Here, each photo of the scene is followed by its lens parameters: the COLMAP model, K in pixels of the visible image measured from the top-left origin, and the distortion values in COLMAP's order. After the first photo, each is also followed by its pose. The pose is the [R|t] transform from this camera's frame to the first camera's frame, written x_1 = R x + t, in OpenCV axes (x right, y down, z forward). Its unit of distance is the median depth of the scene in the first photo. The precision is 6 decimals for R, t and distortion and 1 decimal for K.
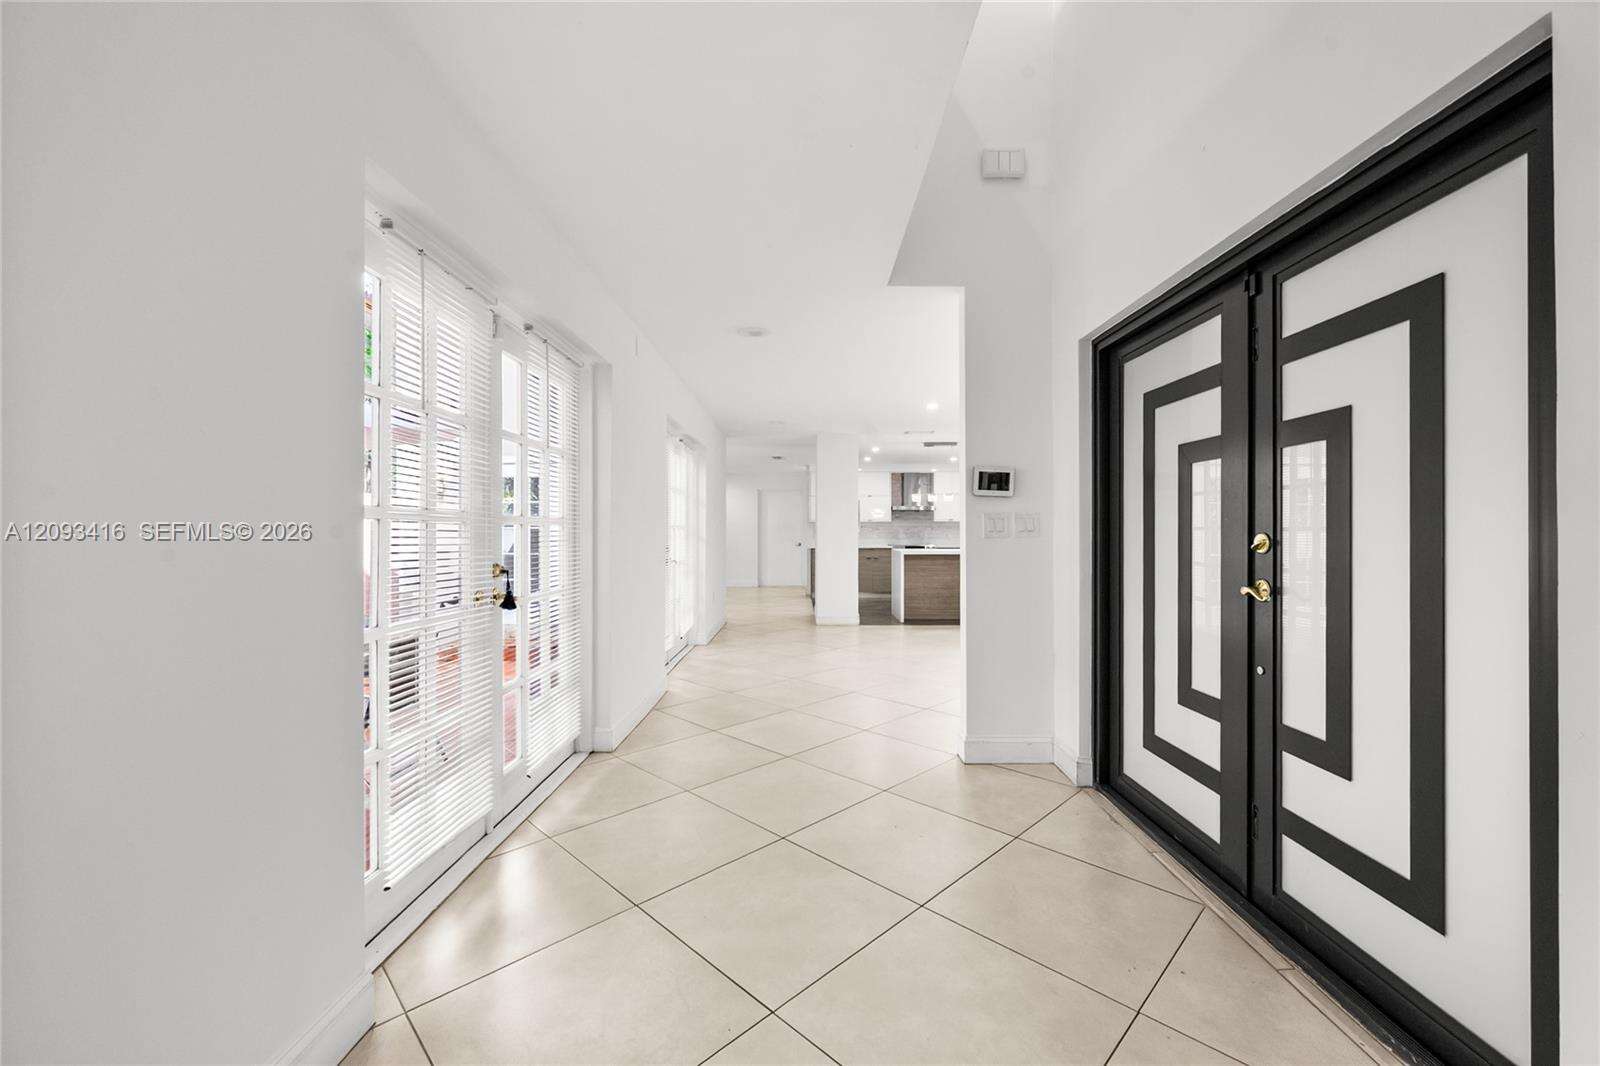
lens RADIAL K [[639.7, 0, 803.0], [0, 639.7, 532.7], [0, 0, 1]] dist [0.000720, 0.000115]
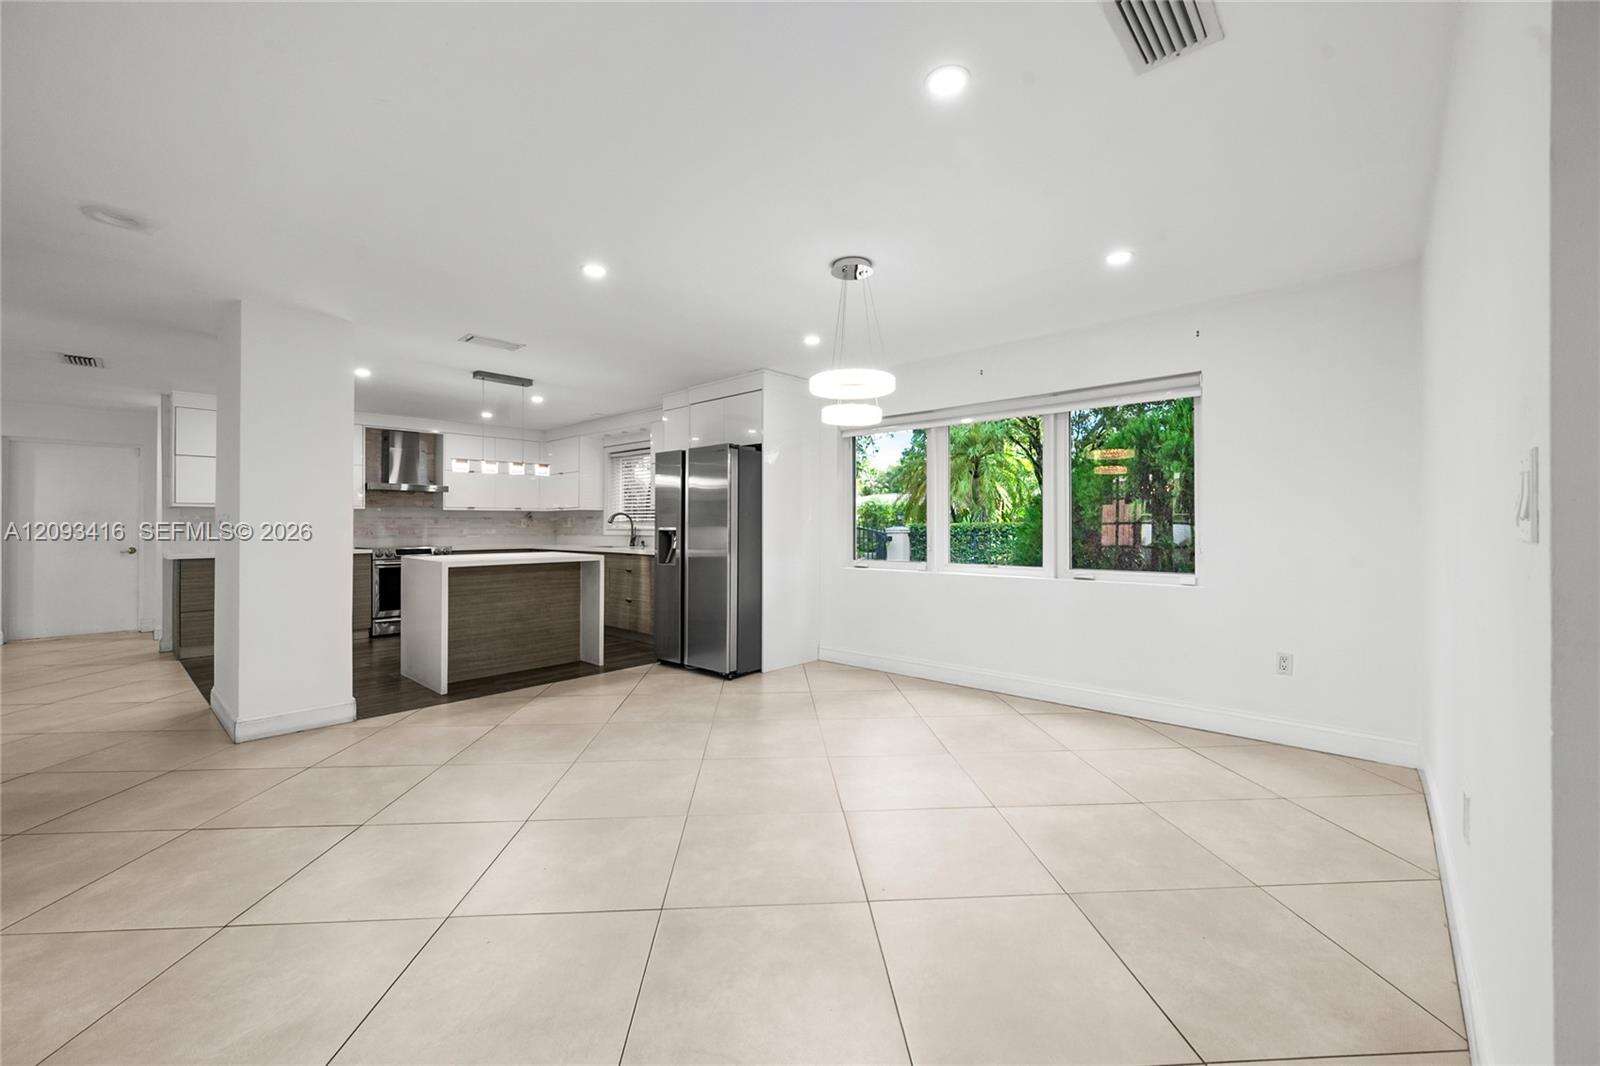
lens RADIAL K [[628.0, 0, 796.8], [0, 628.0, 527.5], [0, 0, 1]] dist [-0.000716, -0.000335]
pose [[0.671514, 0.002717, 0.740987, -0.029104], [-0.002266, 0.999996, -0.001613, 0.000654], [-0.740989, -0.000596, 0.671517, 0.326017]]
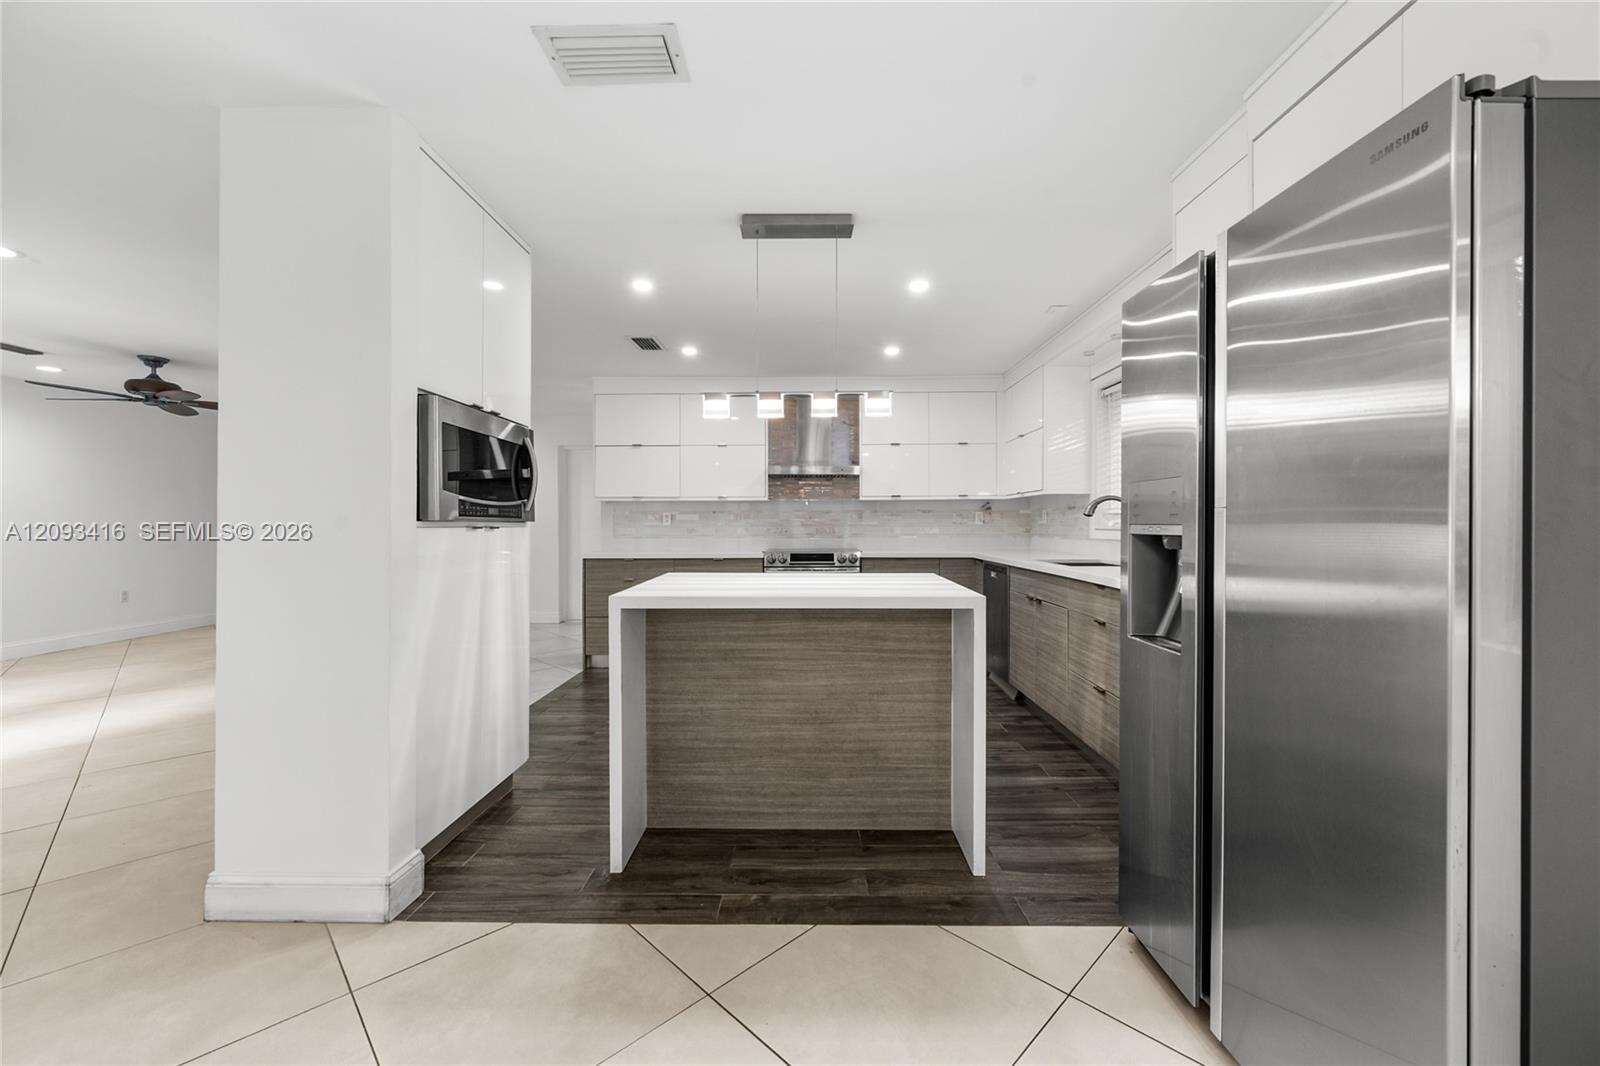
lens RADIAL K [[642.6, 0, 797.0], [0, 642.6, 525.4], [0, 0, 1]] dist [0.001106, -0.000119]
pose [[0.999903, 0.003861, -0.013406, 0.177805], [-0.003822, 0.999988, 0.002932, -0.000055], [0.013417, -0.002880, 0.999906, 0.569552]]
